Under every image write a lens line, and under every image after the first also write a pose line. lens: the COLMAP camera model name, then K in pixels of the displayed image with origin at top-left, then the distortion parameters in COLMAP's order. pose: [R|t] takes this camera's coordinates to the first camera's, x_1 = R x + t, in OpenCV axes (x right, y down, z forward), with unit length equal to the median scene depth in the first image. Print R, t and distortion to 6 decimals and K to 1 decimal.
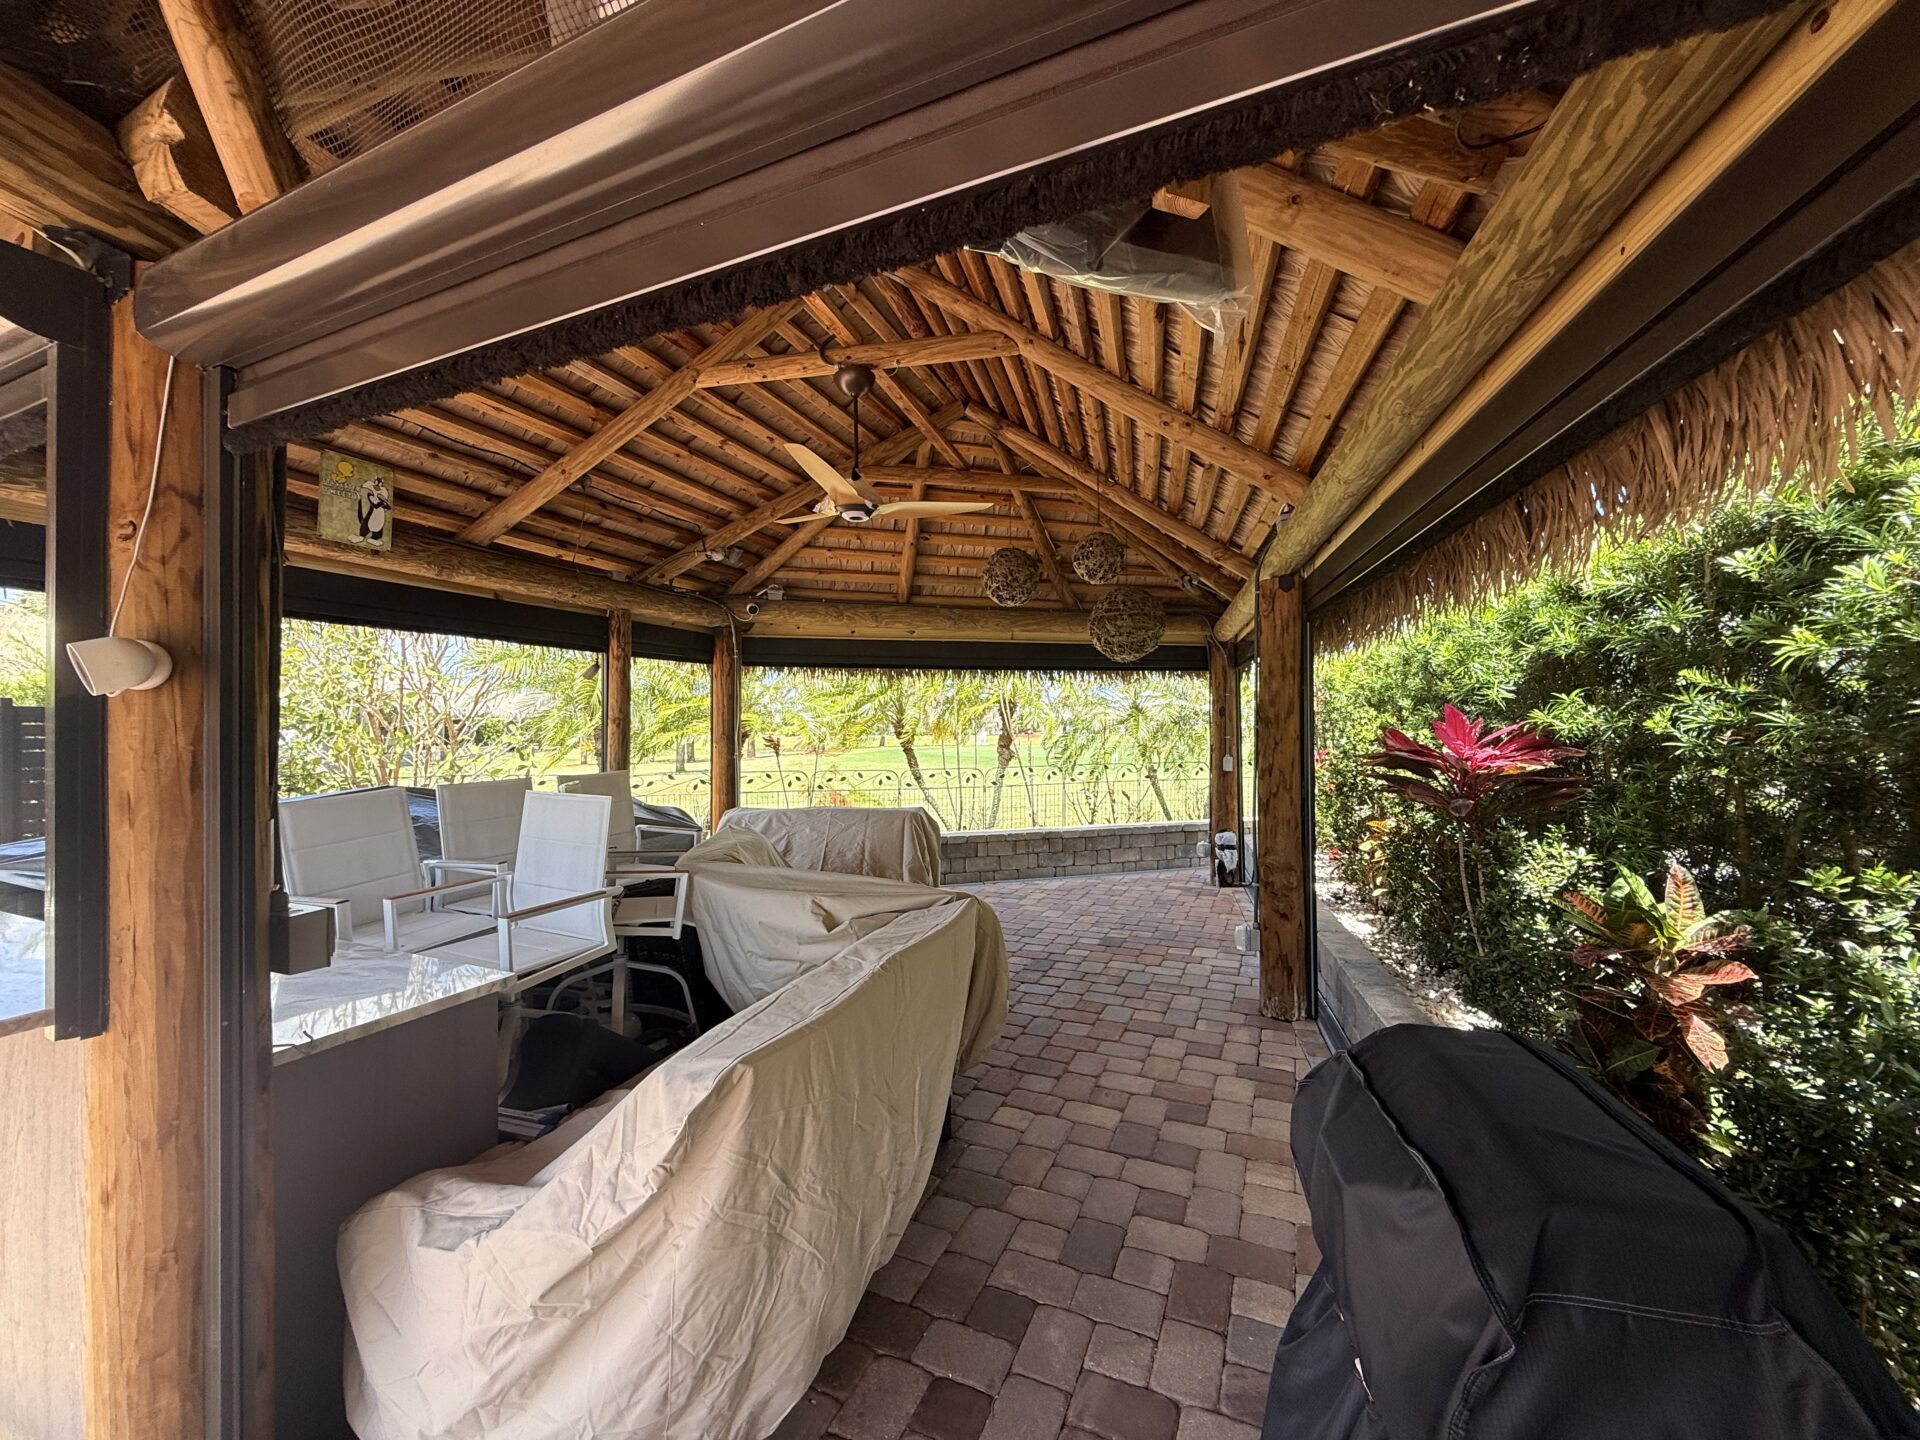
lens RADIAL K [[758.7, 0, 954.1], [0, 758.7, 722.5], [0, 0, 1]] dist [-0.000608, -0.000032]
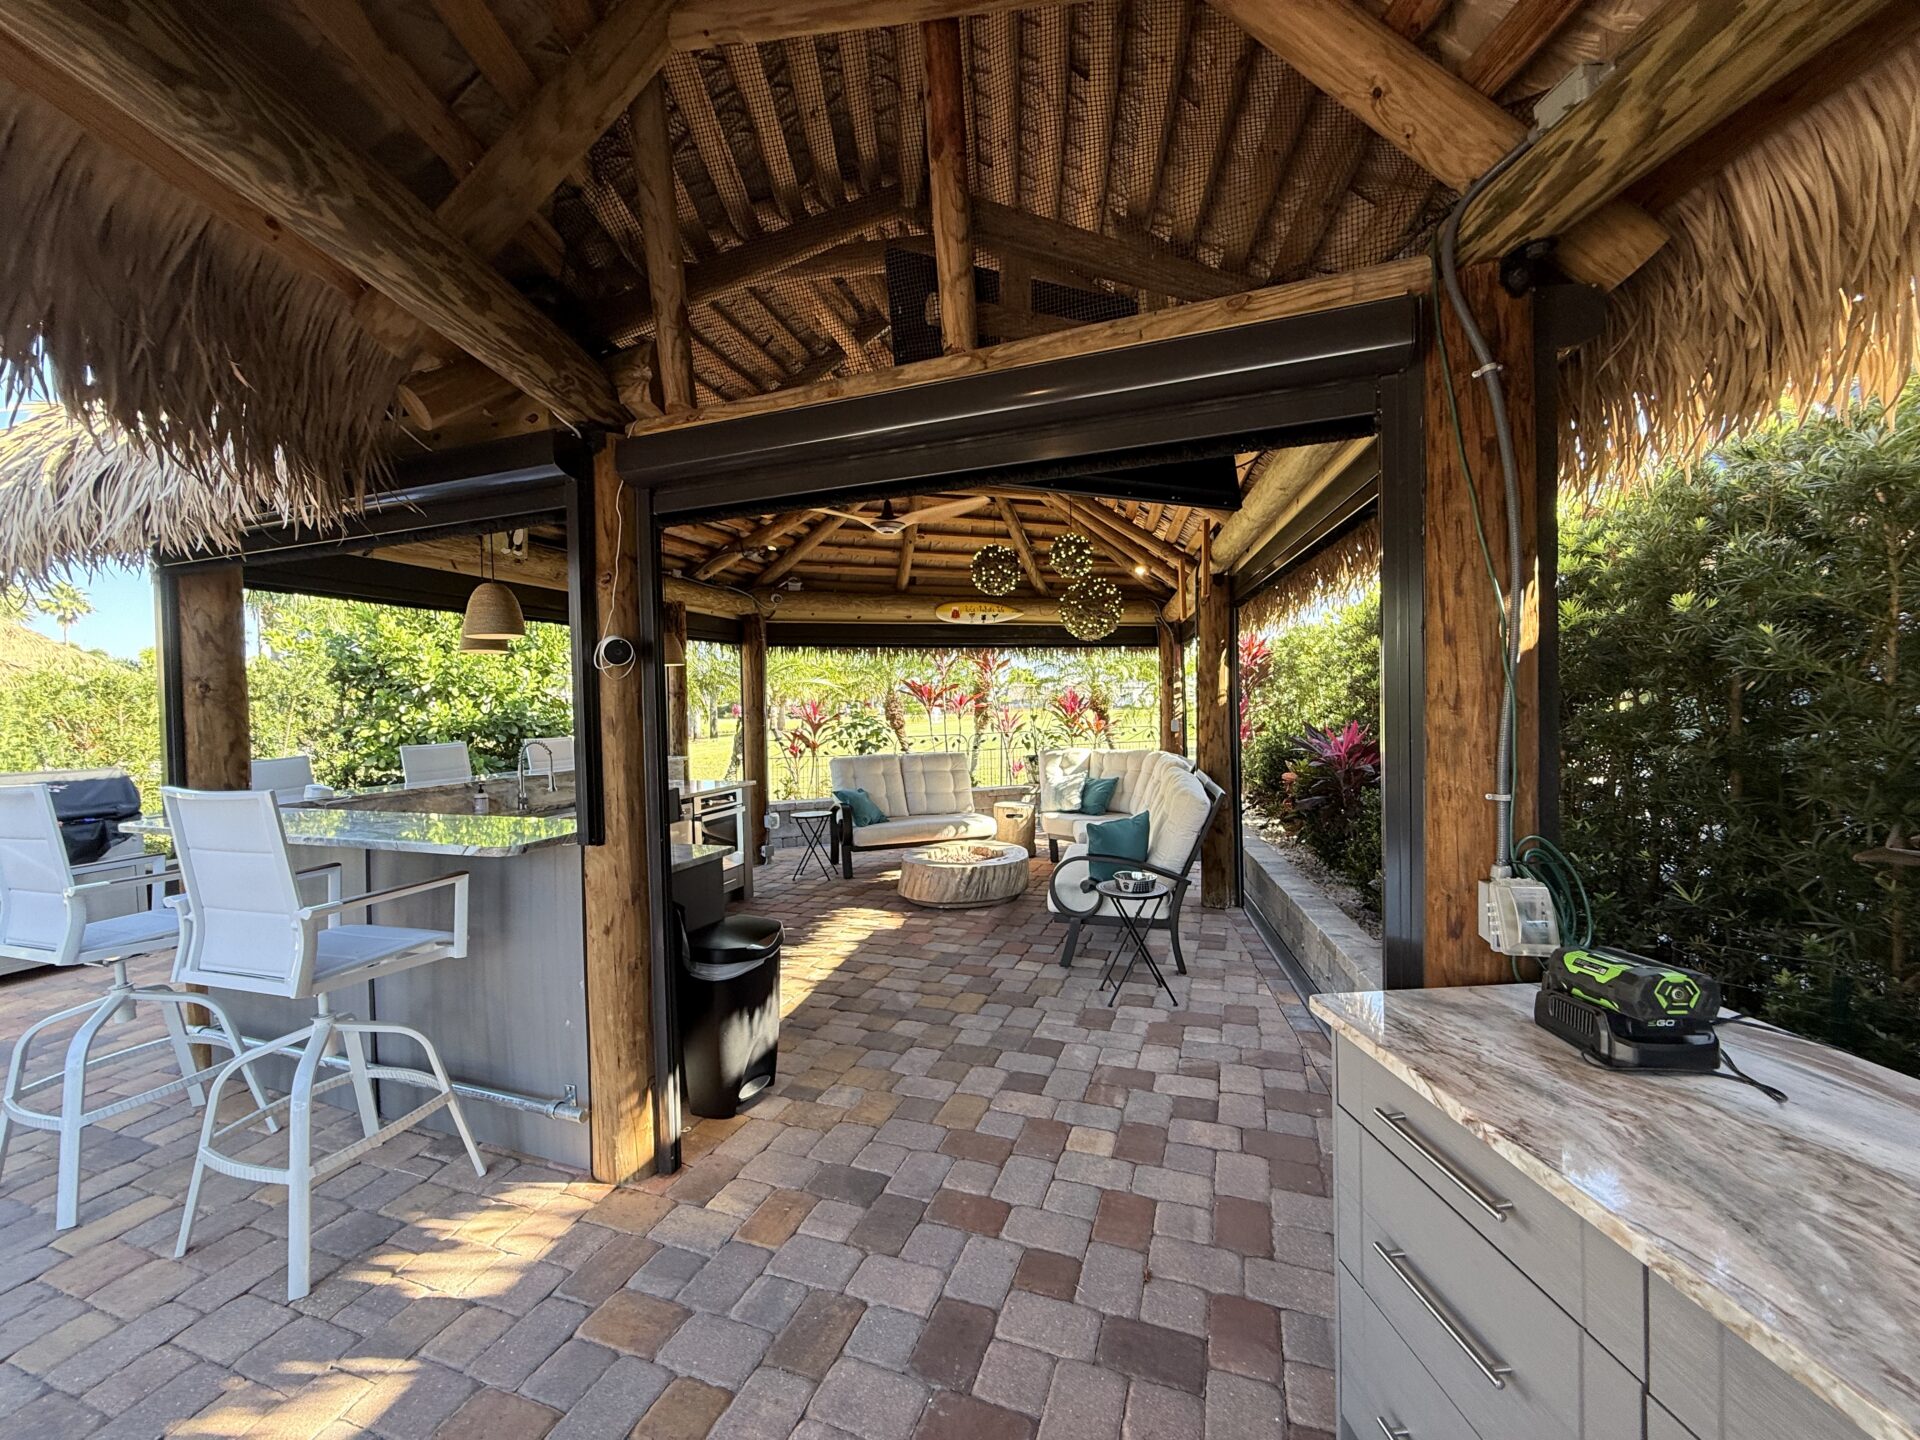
lens RADIAL K [[761.8, 0, 953.9], [0, 761.8, 719.7], [0, 0, 1]] dist [0.000344, -0.000054]
pose [[0.997565, -0.018563, 0.067226, -0.086542], [0.016993, 0.999571, 0.023849, 0.015906], [-0.067640, -0.022649, 0.997453, -0.224001]]
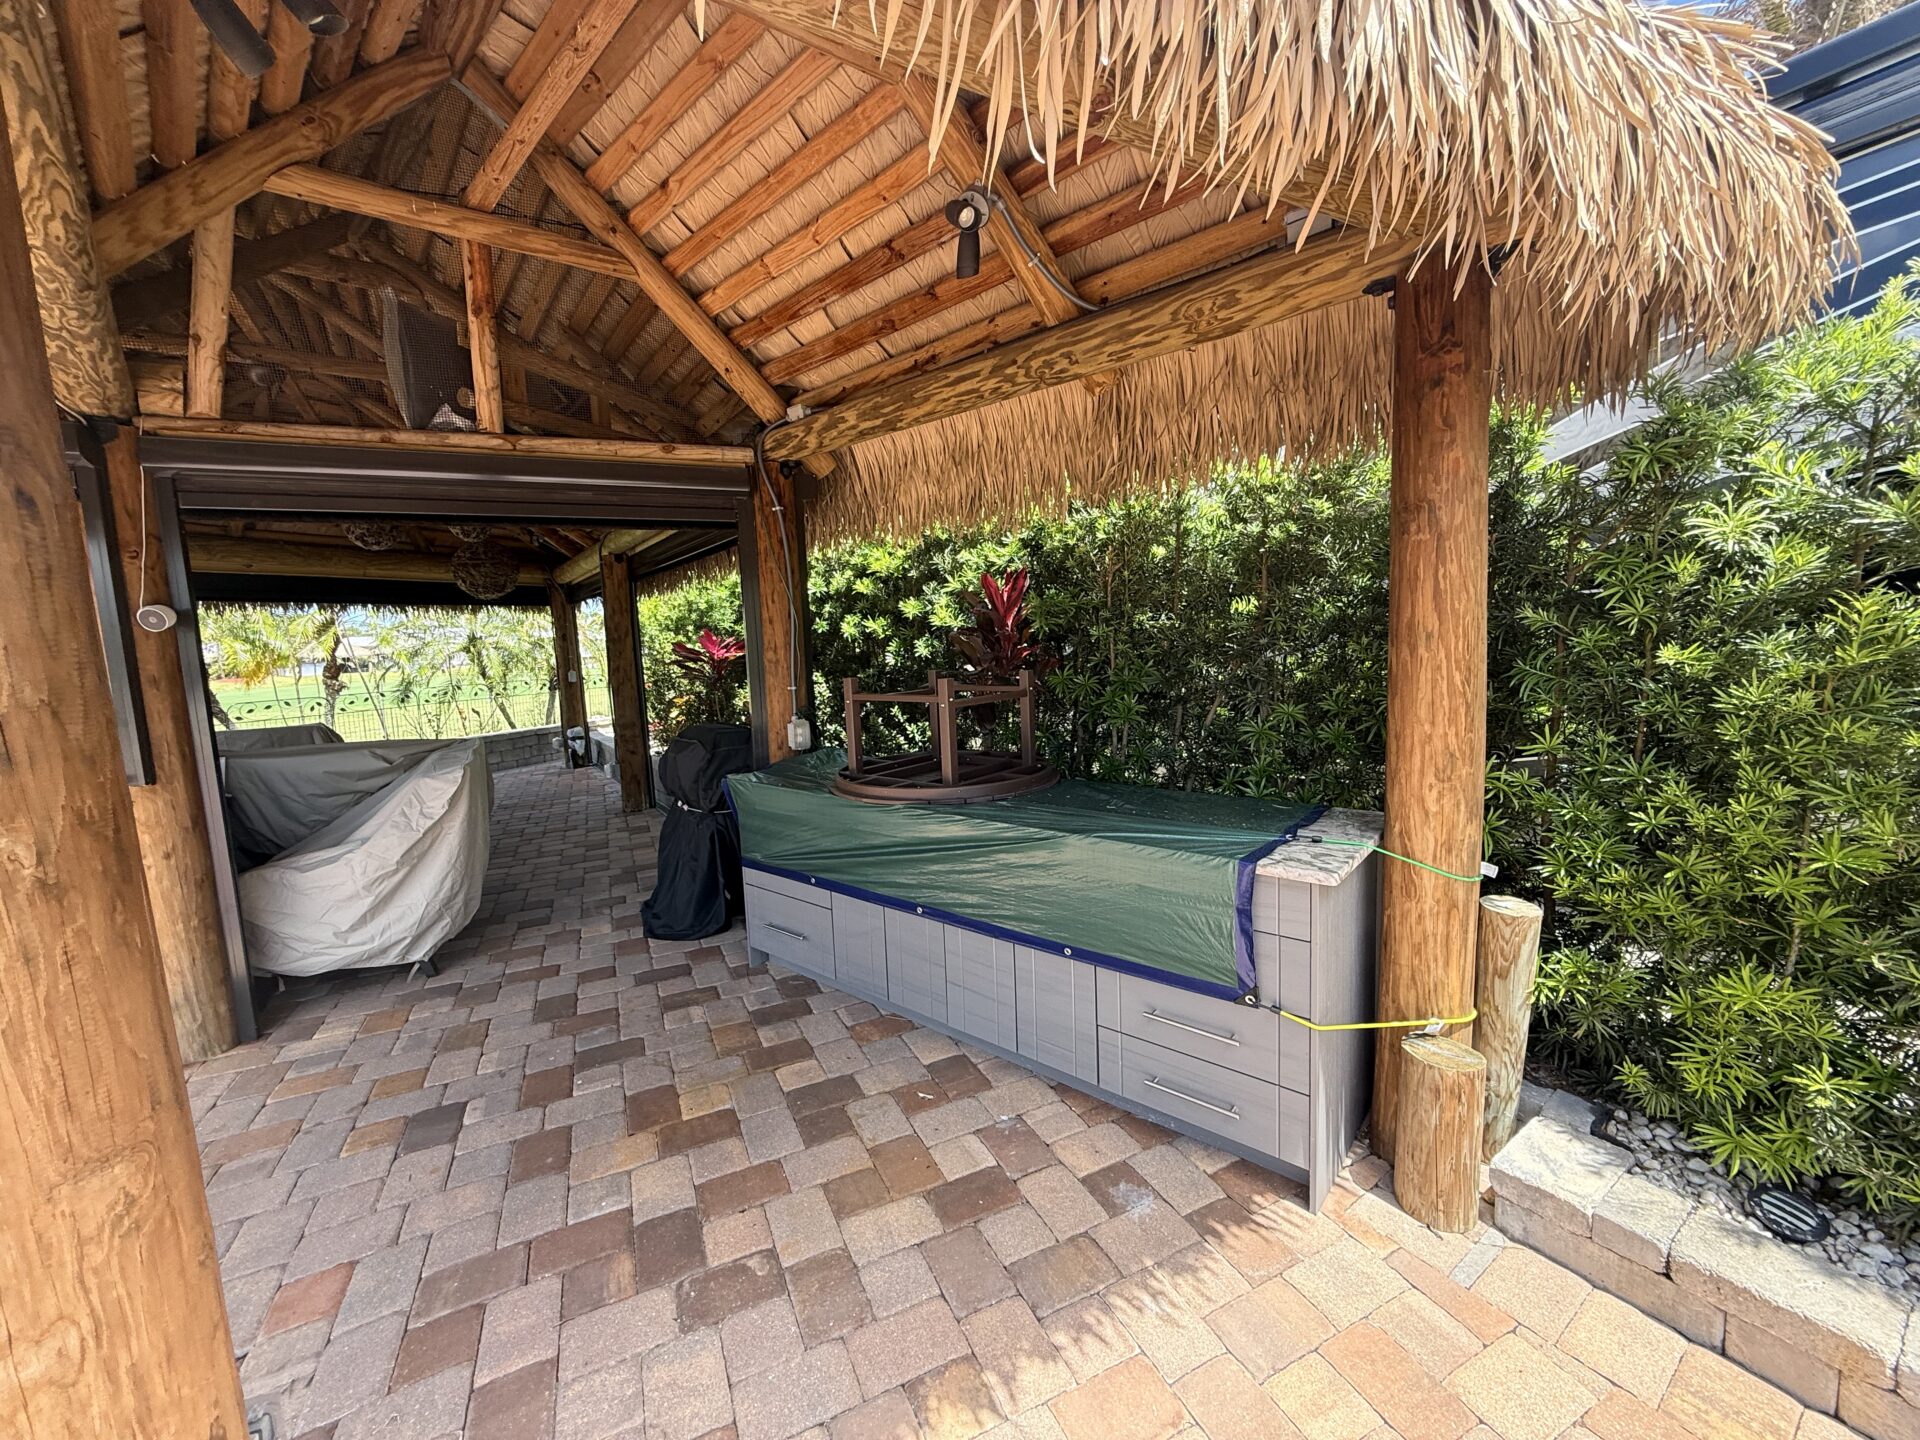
lens RADIAL K [[759.0, 0, 956.1], [0, 759.0, 719.3], [0, 0, 1]] dist [-0.000802, 0.000119]
pose [[0.648579, -0.102436, 0.754222, -0.295187], [0.033769, 0.993799, 0.105936, 0.015491], [-0.760397, -0.043238, 0.648017, -0.521864]]
